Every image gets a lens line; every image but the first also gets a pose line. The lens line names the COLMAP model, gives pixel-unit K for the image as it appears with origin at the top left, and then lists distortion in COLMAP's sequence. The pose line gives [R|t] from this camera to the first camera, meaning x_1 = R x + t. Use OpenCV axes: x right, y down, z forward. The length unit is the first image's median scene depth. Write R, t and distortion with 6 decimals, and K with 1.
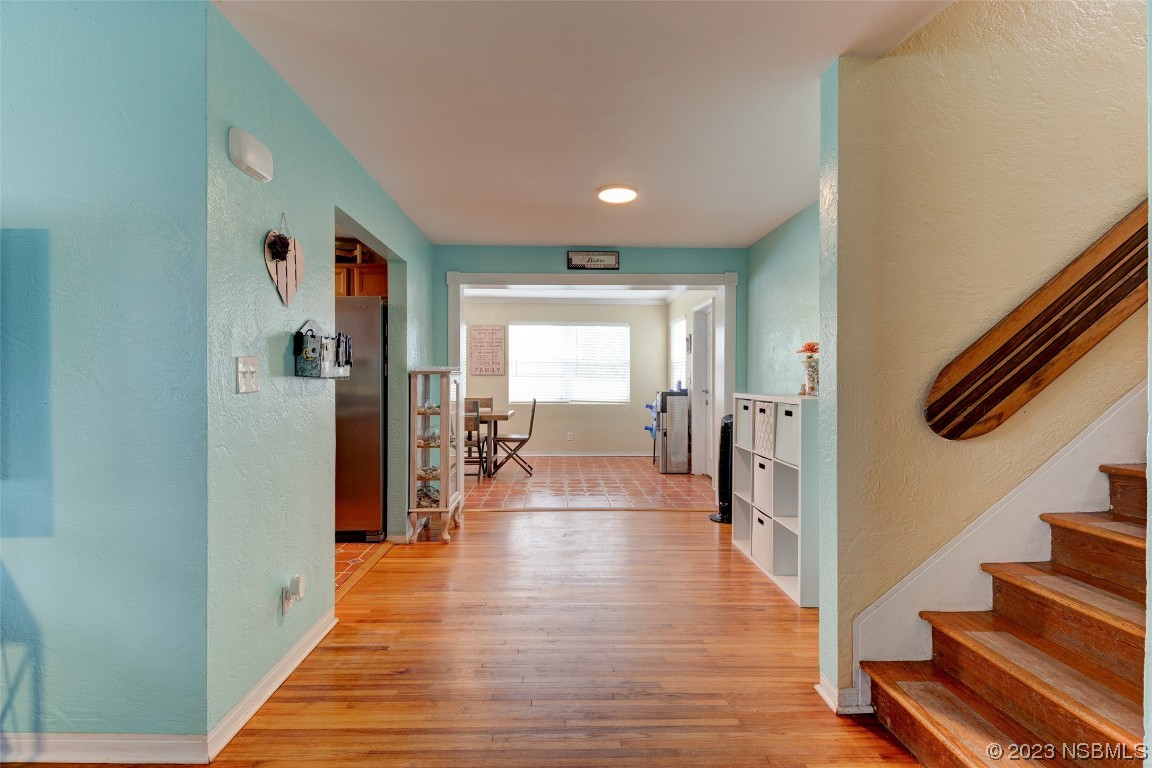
lens RADIAL K [[527.1, 0, 571.8], [0, 527.1, 378.1], [0, 0, 1]] dist [0.000793, 0.000085]
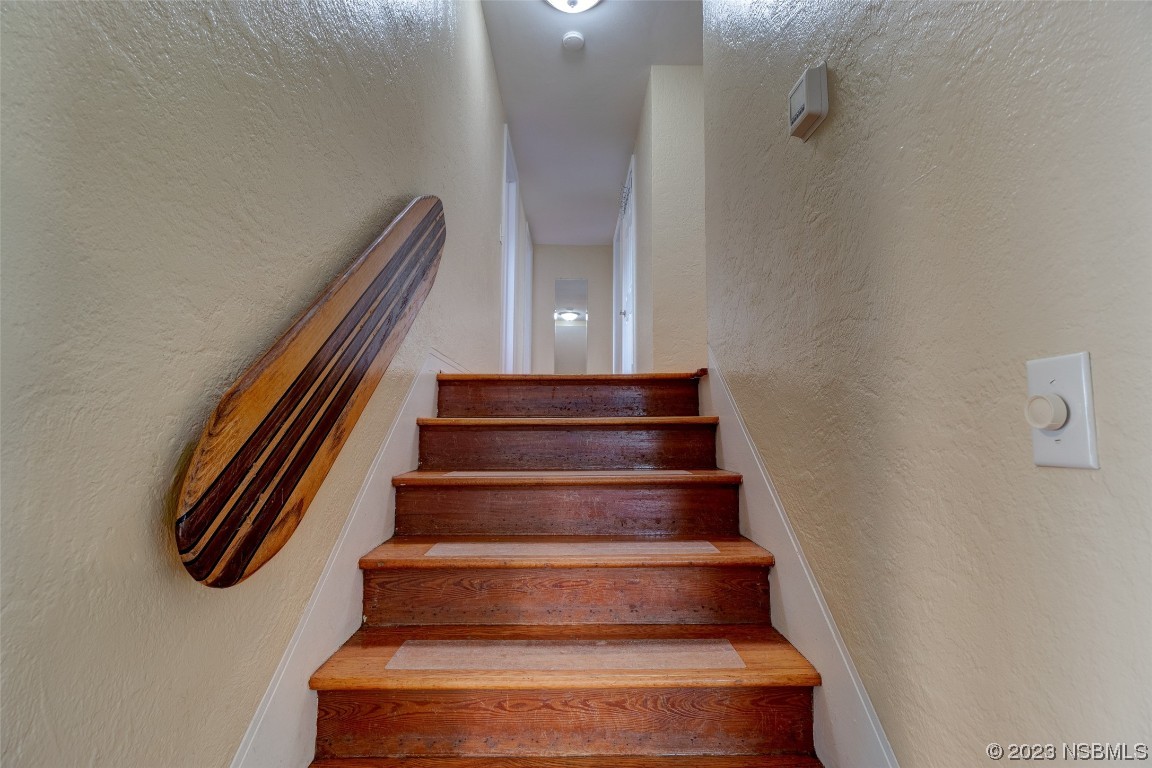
lens RADIAL K [[527.1, 0, 571.8], [0, 527.1, 378.1], [0, 0, 1]] dist [0.000793, 0.000085]
pose [[0.023088, 0.104552, 0.994251, 0.332922], [-0.003134, 0.994519, -0.104507, 0.005852], [-0.999729, -0.000703, 0.023289, 0.744222]]
